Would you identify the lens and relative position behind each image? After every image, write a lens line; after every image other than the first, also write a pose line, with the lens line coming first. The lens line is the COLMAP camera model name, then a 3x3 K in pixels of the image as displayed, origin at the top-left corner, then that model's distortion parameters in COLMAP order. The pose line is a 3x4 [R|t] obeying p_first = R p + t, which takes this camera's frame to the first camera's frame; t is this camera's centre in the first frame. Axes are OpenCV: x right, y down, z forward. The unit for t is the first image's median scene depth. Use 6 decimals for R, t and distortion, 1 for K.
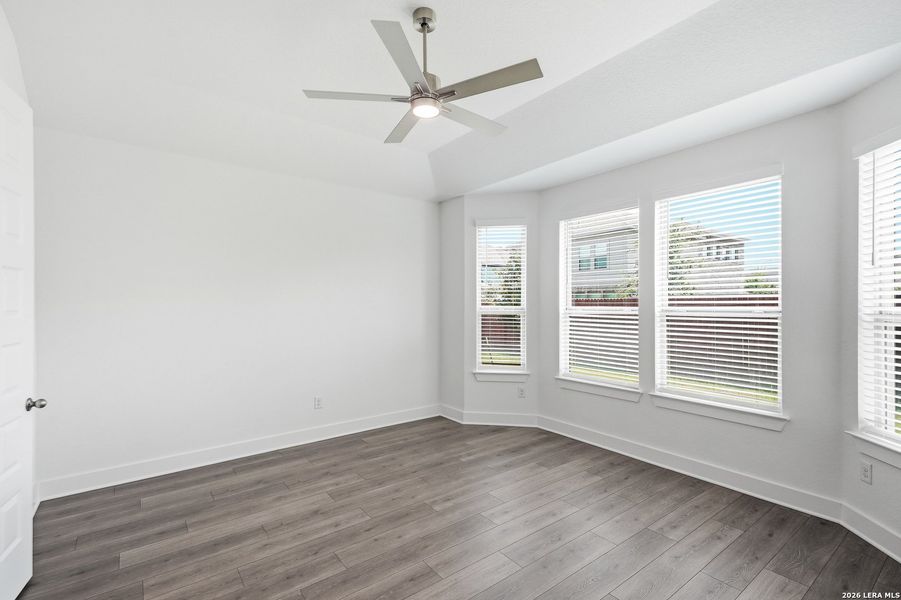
lens RADIAL K [[400.8, 0, 449.1], [0, 400.8, 301.6], [0, 0, 1]] dist [-0.006746, -0.001144]
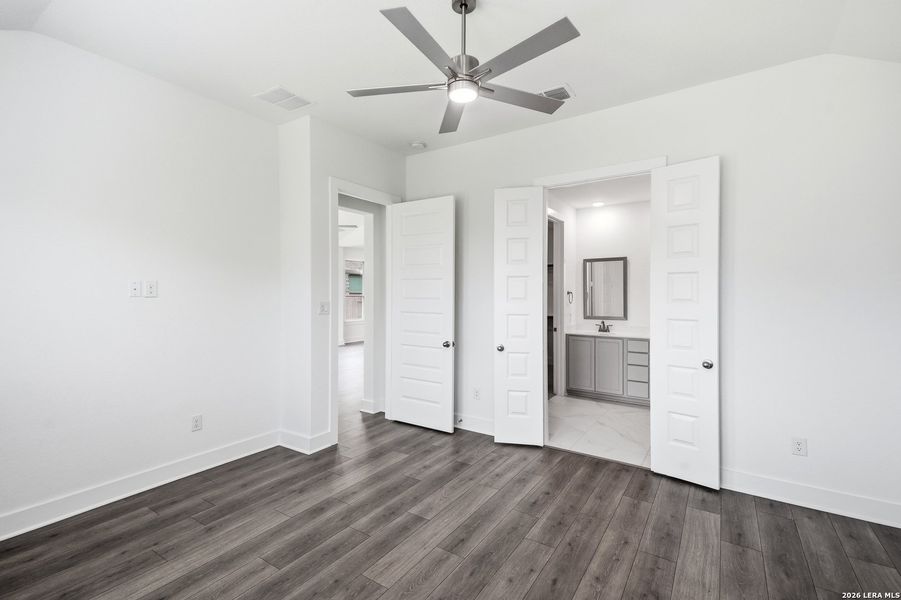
lens RADIAL K [[400.8, 0, 450.4], [0, 400.8, 298.1], [0, 0, 1]] dist [-0.006746, -0.001144]
pose [[-0.944175, -0.001712, -0.329441, 0.264210], [-0.001920, 0.999998, 0.000305, 0.013586], [0.329440, 0.000921, -0.944176, 1.747778]]
